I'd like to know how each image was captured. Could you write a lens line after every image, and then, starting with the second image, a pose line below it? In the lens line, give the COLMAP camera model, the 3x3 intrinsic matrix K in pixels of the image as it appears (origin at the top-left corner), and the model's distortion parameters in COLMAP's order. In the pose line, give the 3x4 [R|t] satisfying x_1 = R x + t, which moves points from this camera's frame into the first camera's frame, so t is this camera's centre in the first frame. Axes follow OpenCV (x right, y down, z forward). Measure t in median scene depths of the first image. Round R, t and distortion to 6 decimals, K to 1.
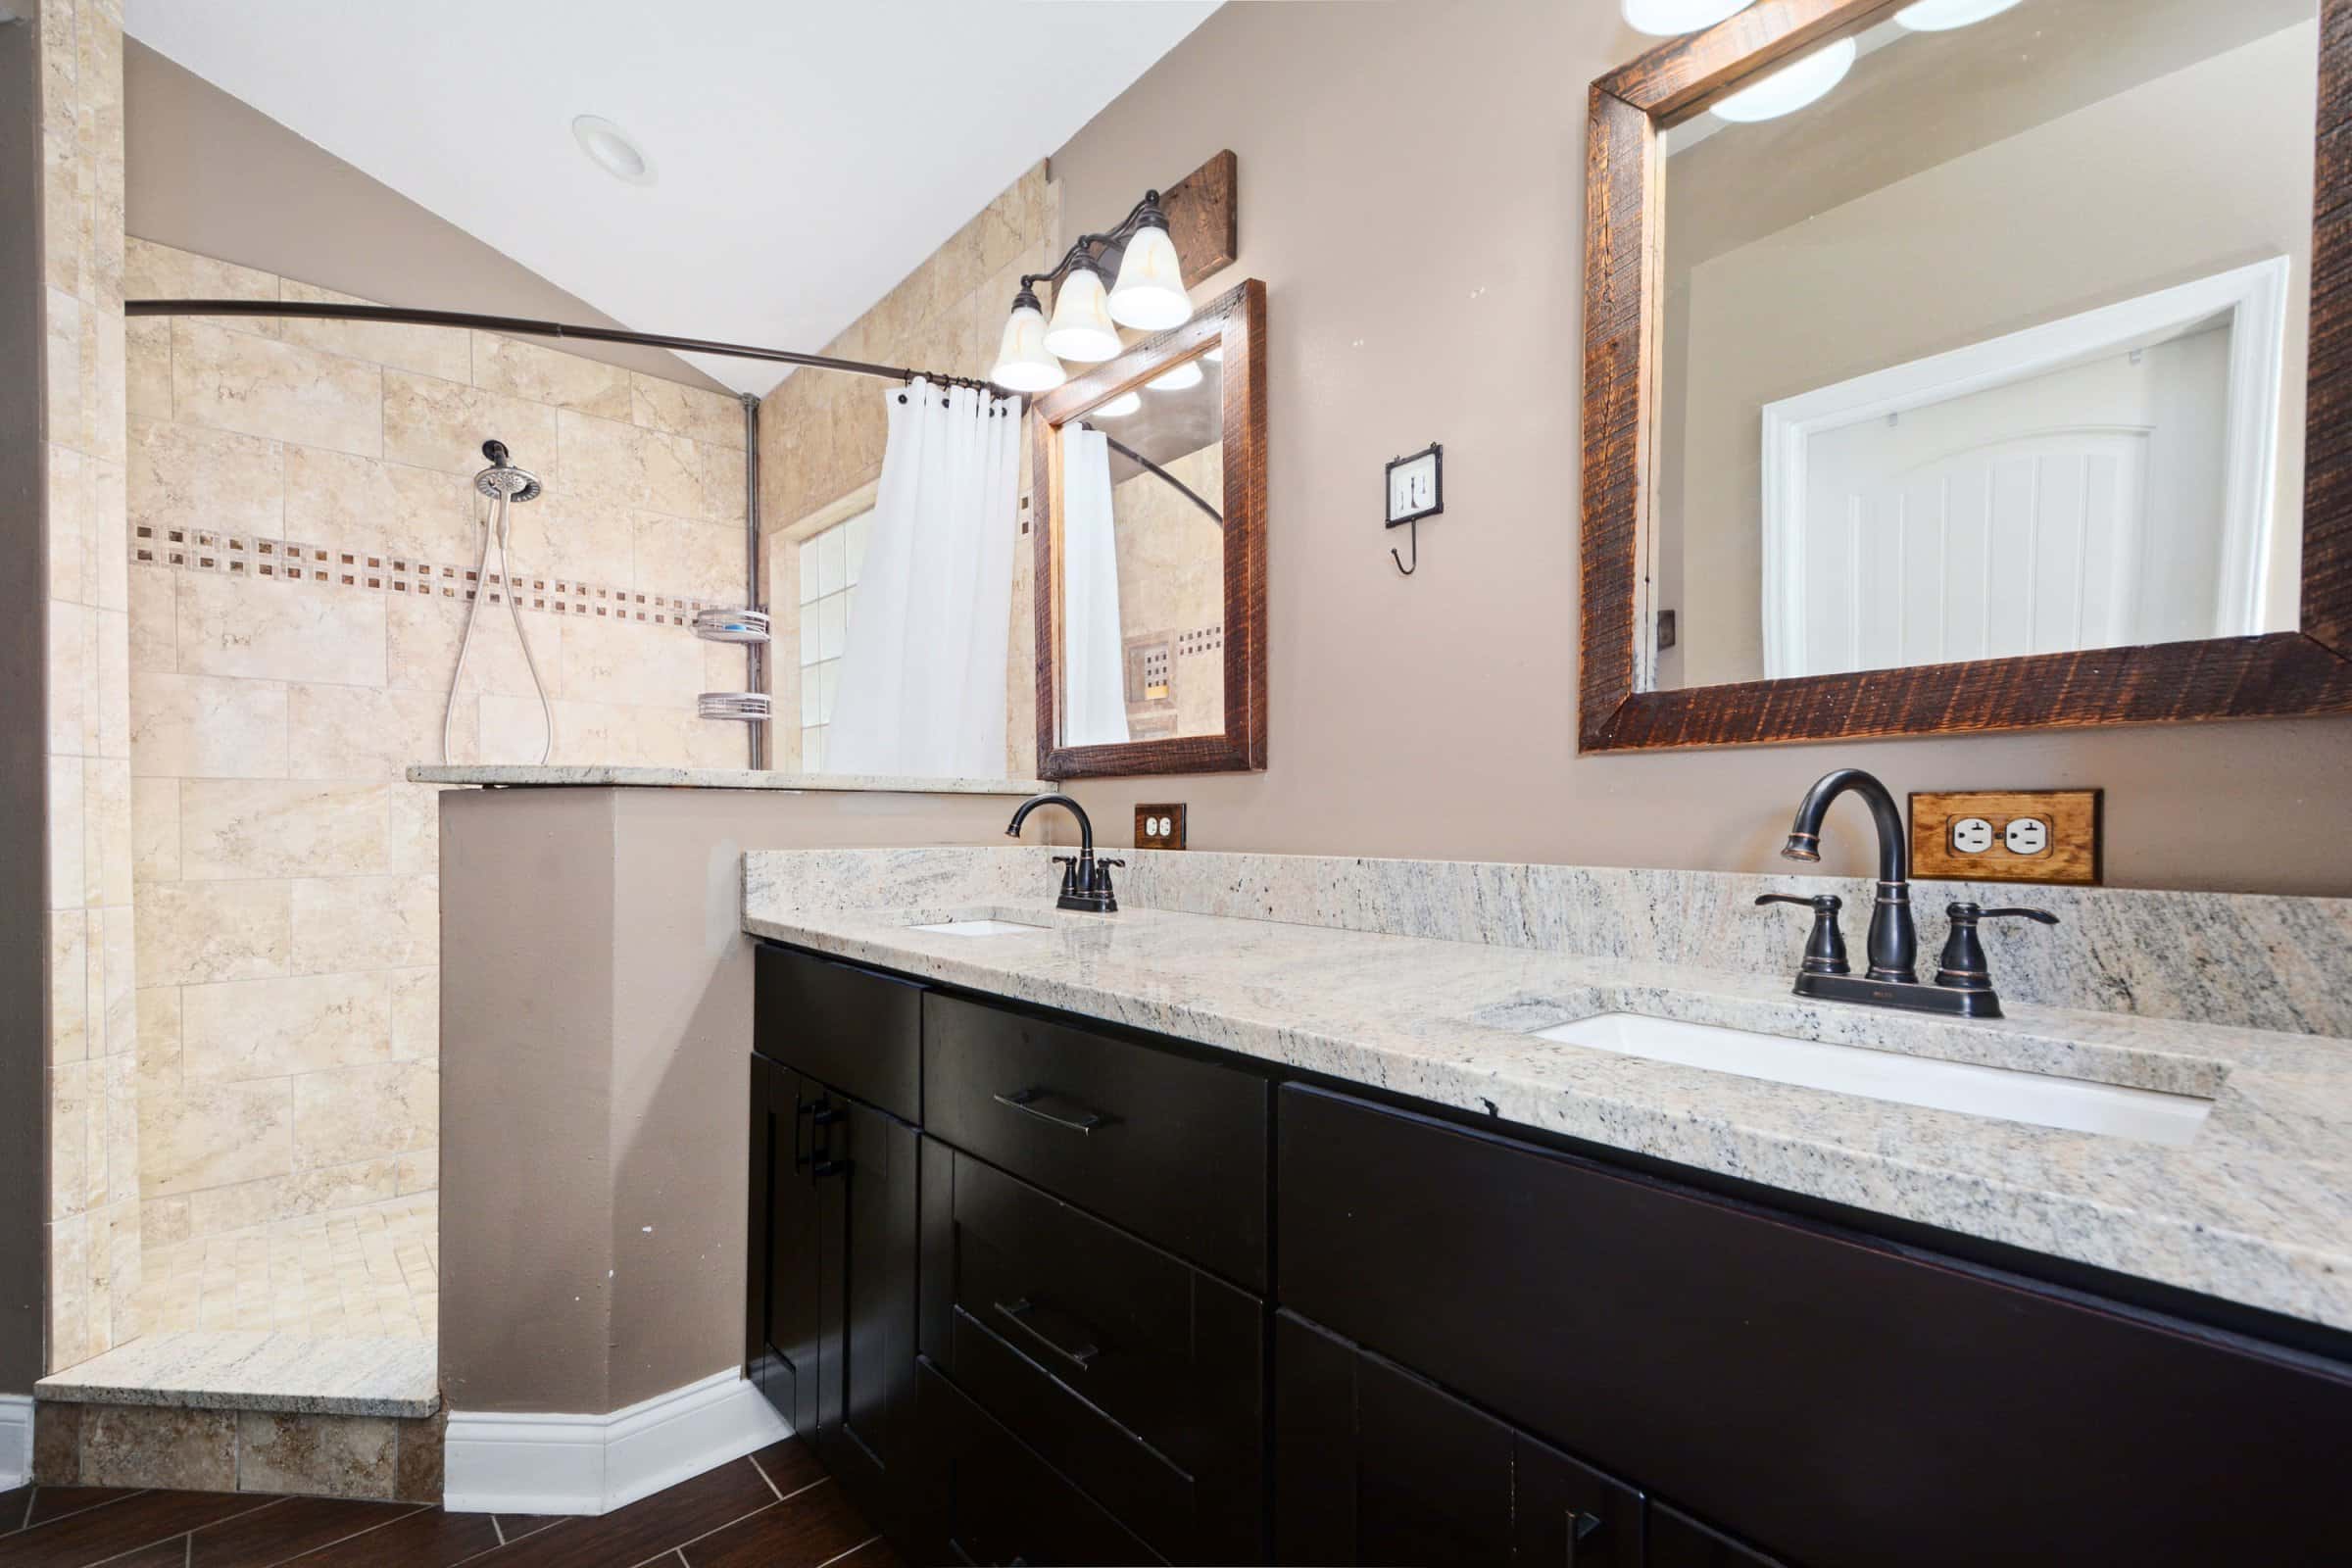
lens RADIAL K [[1041.3, 0, 1227.0], [0, 1041.3, 828.0], [0, 0, 1]] dist [0.019436, -0.010852]
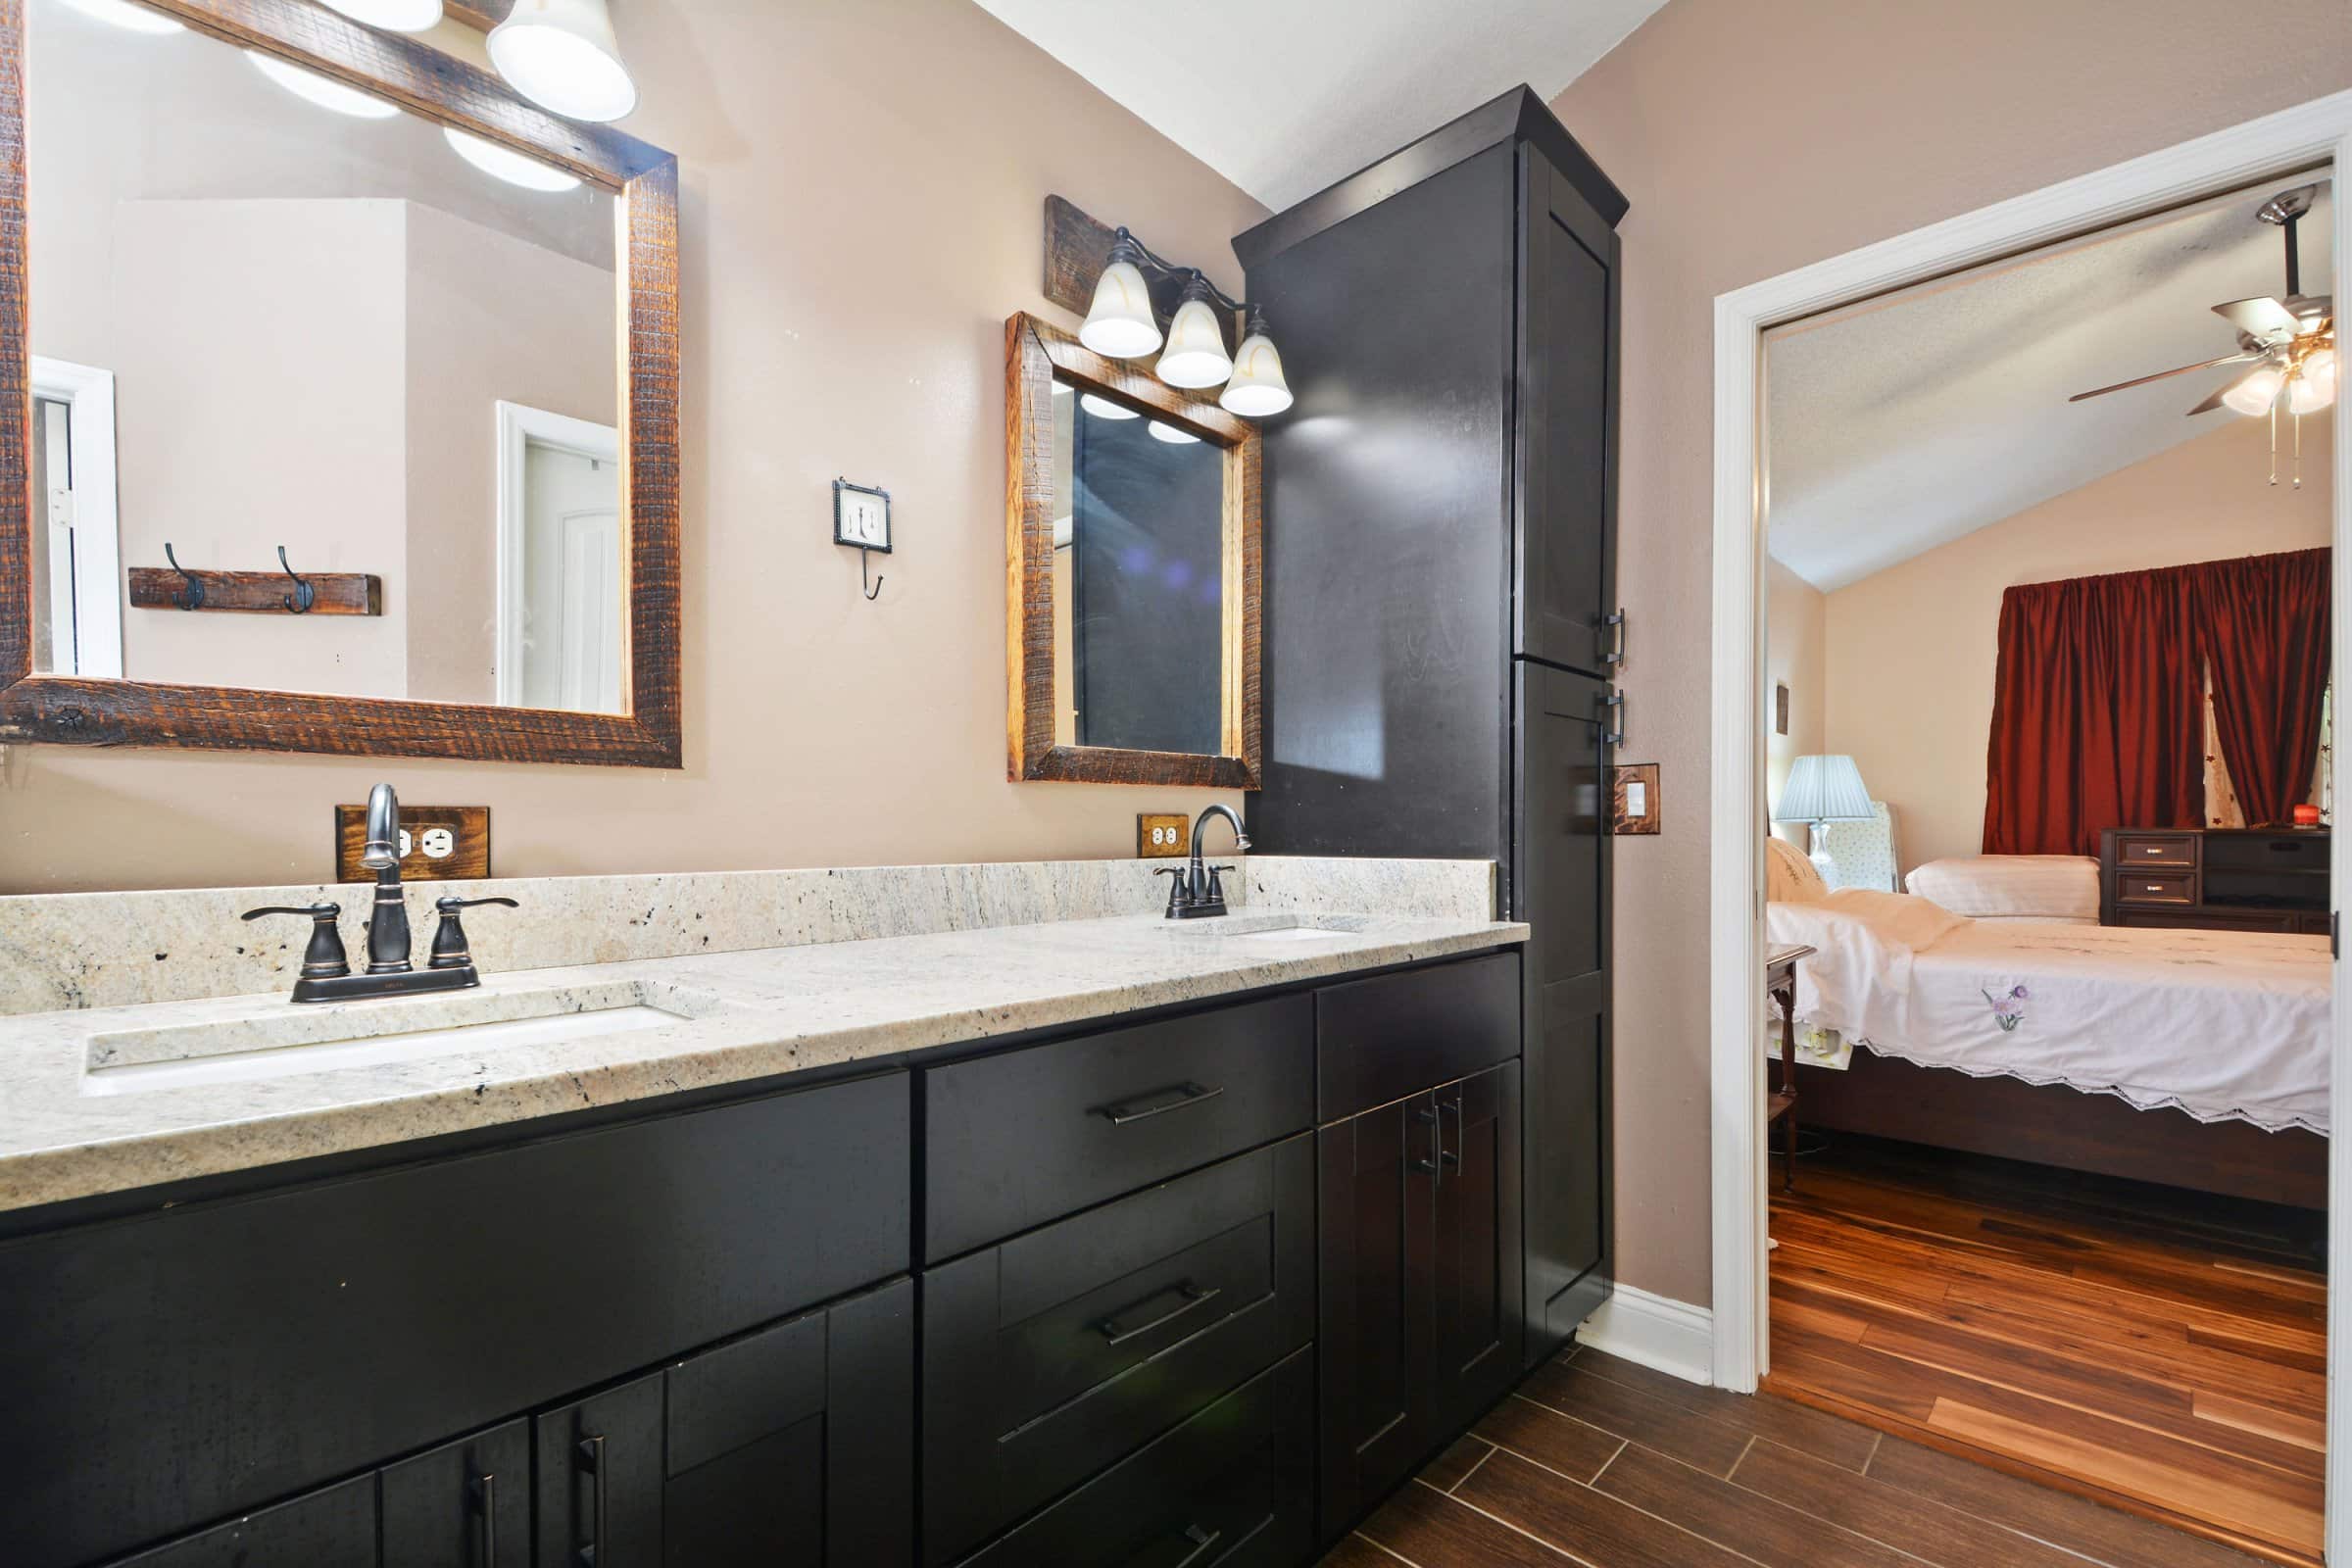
lens RADIAL K [[1041.3, 0, 1179.9], [0, 1041.3, 804.1], [0, 0, 1]] dist [0.019436, -0.010852]
pose [[-0.073974, 0.011693, 0.997192, -0.976417], [0.001736, 0.999931, -0.011596, -0.022328], [-0.997259, 0.000873, -0.073990, 0.813931]]
